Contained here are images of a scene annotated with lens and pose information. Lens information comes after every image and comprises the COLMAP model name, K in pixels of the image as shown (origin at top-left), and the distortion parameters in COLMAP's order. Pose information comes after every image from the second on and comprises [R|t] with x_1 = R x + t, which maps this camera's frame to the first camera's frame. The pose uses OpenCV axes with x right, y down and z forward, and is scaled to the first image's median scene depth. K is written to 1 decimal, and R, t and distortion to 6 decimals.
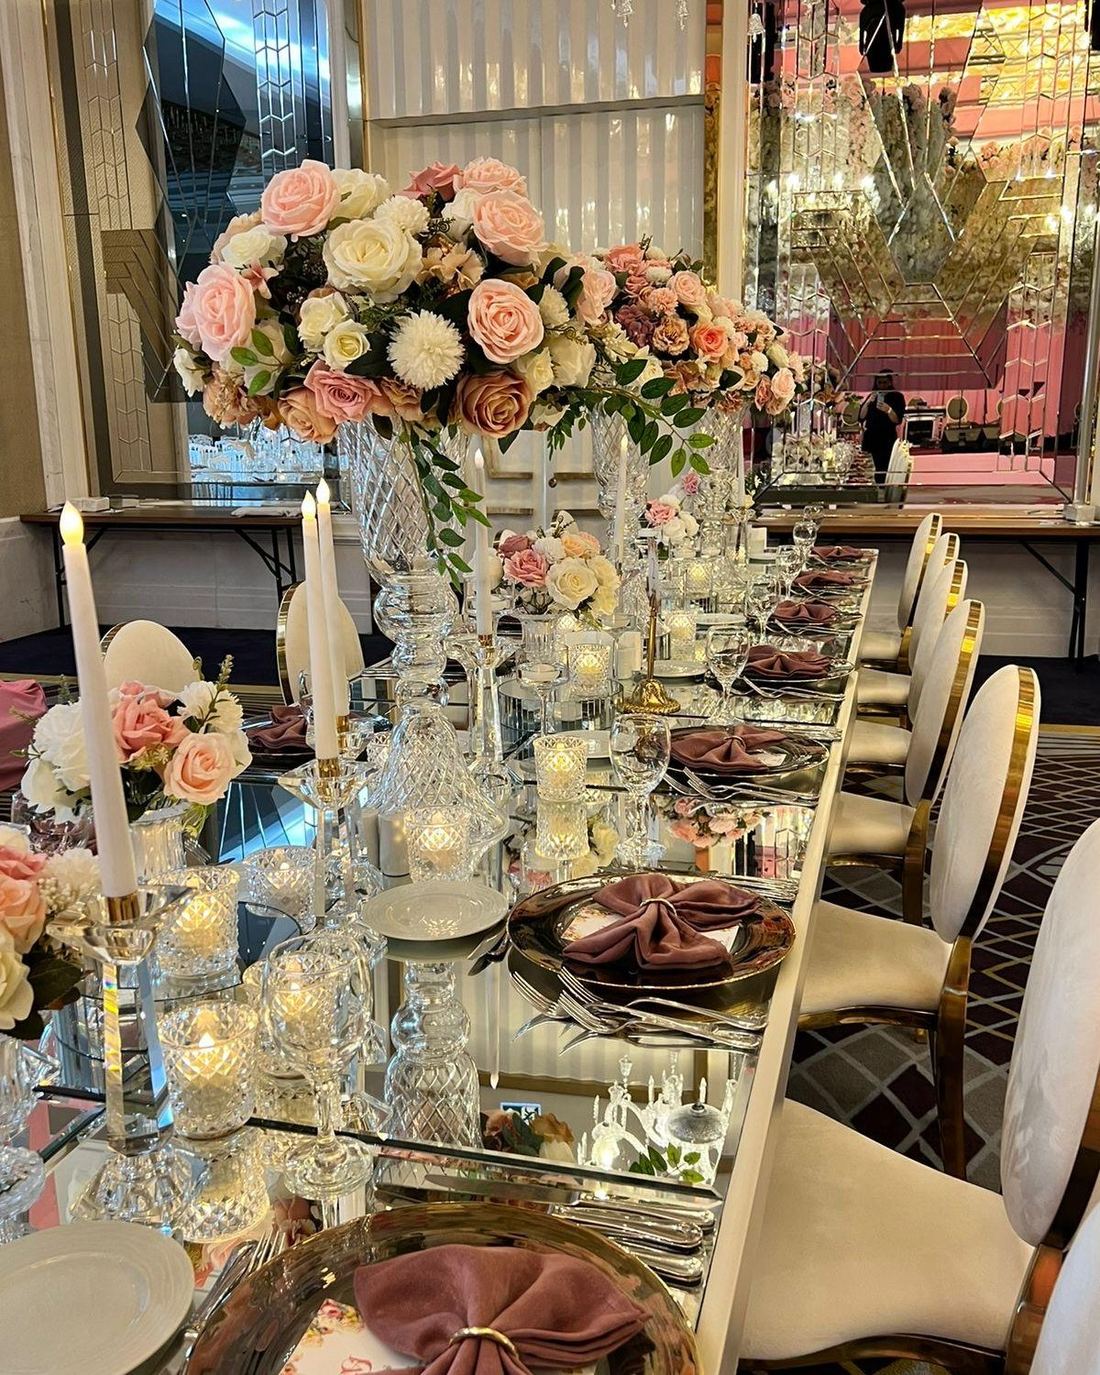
lens RADIAL K [[1264.1, 0, 550.0], [0, 1264.1, 687.5], [0, 0, 1]] dist [0.145291, -0.354434]
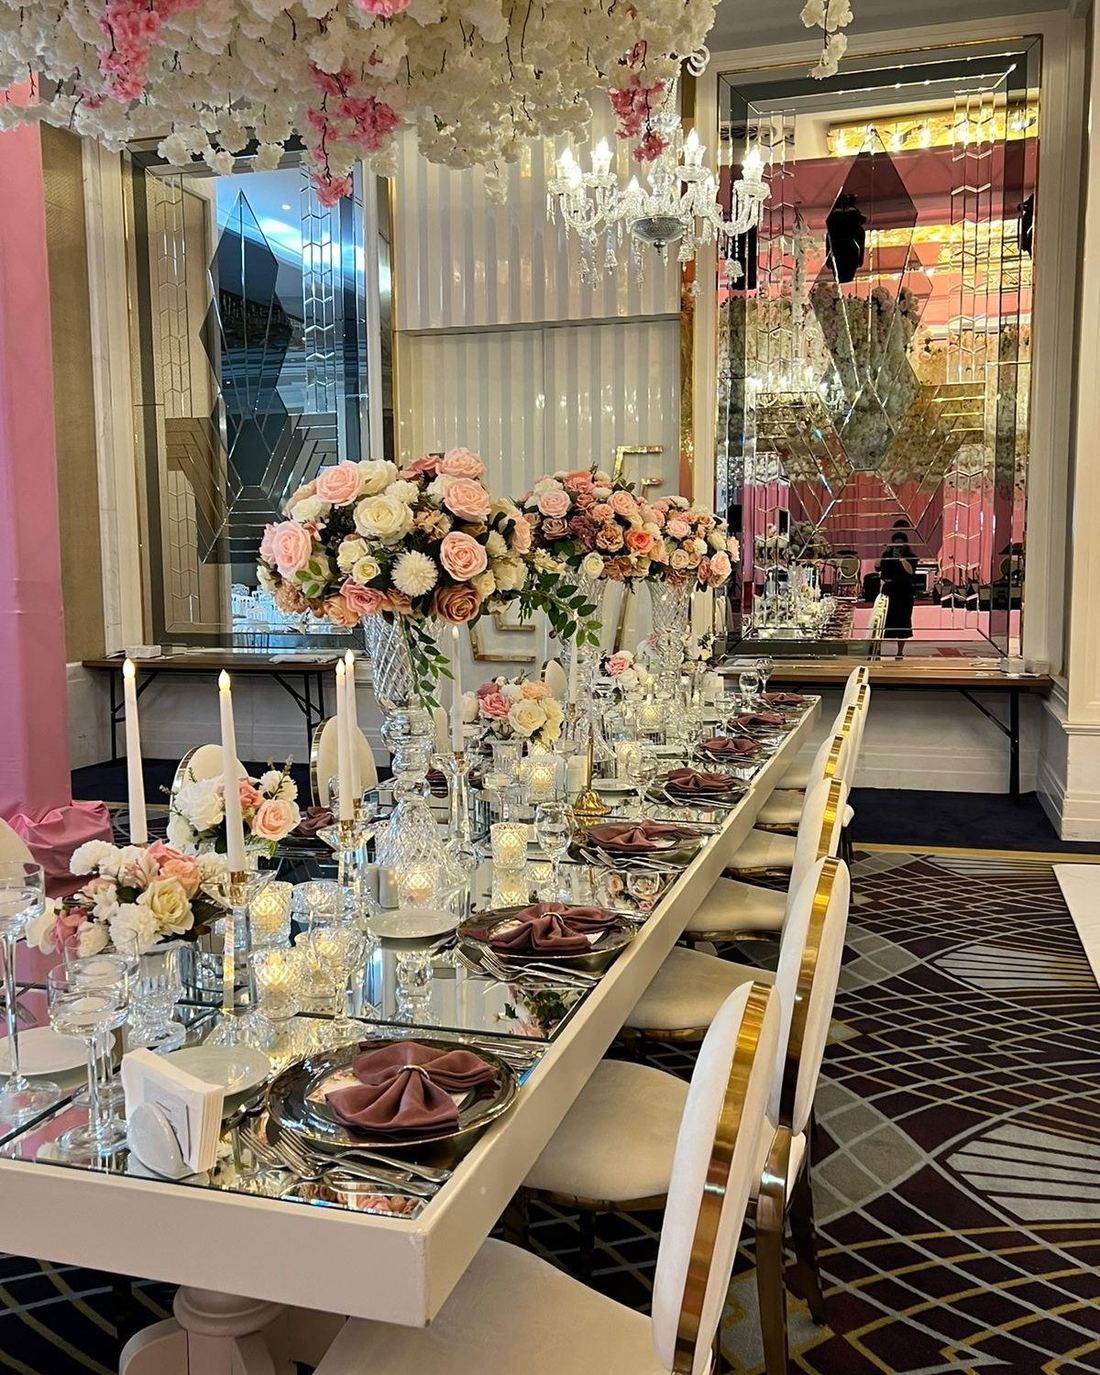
lens RADIAL K [[1228.2, 0, 550.0], [0, 1228.2, 687.5], [0, 0, 1]] dist [0.225242, -0.861345]
pose [[0.999873, 0.007076, -0.014276, 0.079953], [-0.008635, 0.993635, -0.112313, 0.046730], [0.013391, 0.112422, 0.993570, -0.444061]]
